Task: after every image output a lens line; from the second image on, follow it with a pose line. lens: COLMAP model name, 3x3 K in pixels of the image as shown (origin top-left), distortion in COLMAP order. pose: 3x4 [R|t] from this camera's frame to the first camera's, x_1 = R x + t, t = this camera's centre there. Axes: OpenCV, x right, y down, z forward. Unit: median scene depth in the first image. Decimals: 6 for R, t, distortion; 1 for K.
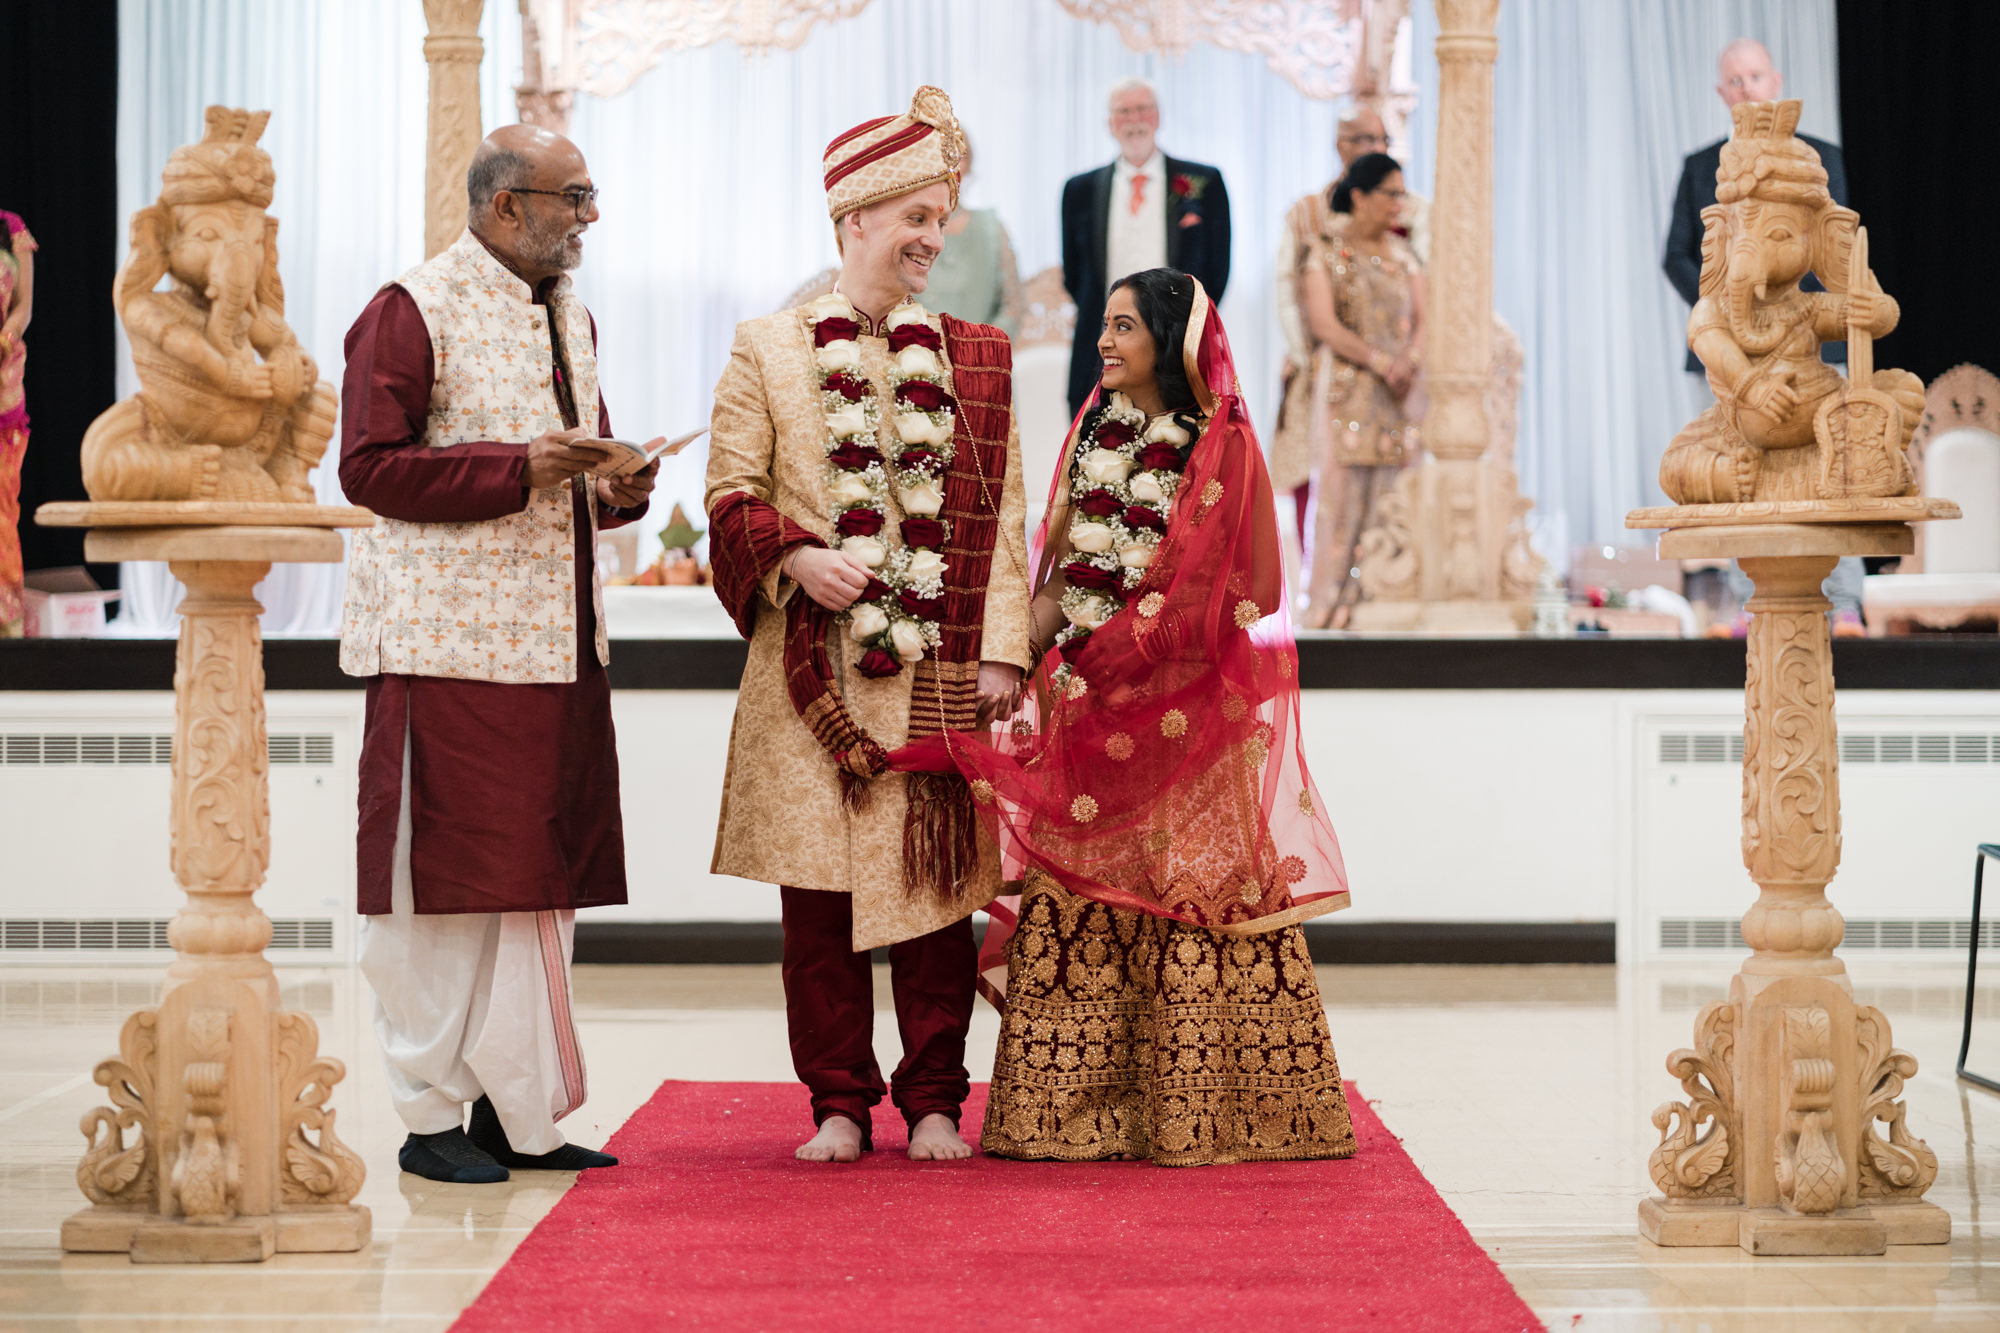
lens RADIAL K [[4958.3, 0, 990.8], [0, 4958.3, 668.2], [0, 0, 1]] dist [-0.034606, 0.000000]
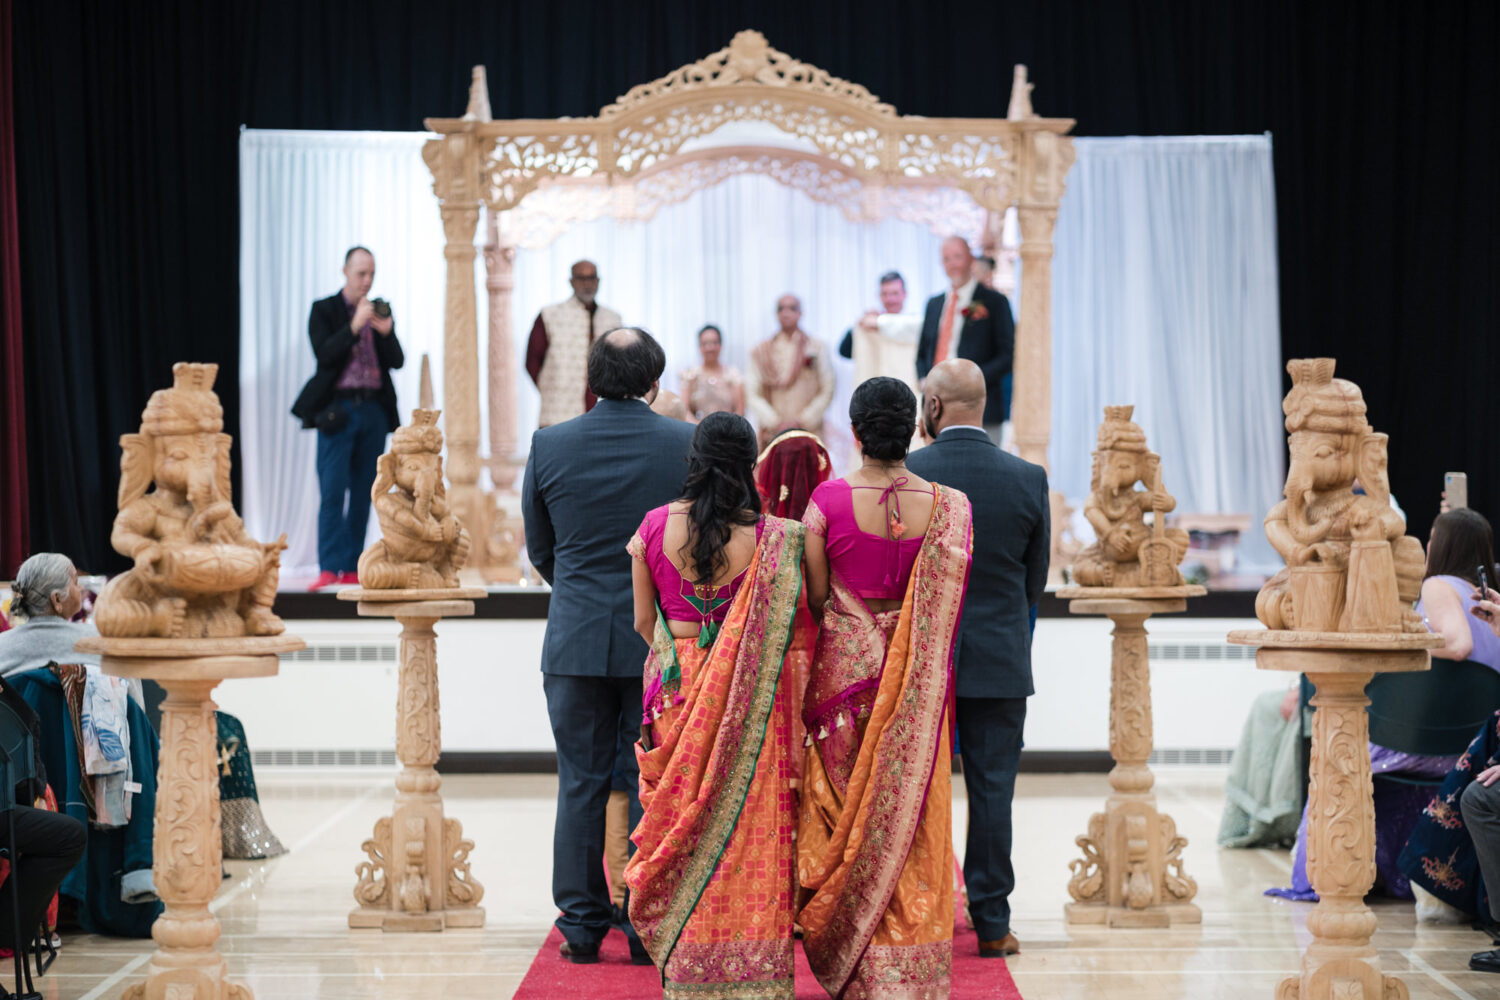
lens RADIAL K [[3651.3, 0, 757.1], [0, 3651.3, 498.8], [0, 0, 1]] dist [-0.003976, 0.000000]
pose [[0.999997, -0.001351, -0.001905, -0.001423], [0.001340, 0.999981, -0.006066, -0.063323], [0.001913, 0.006063, 0.999980, -0.630970]]
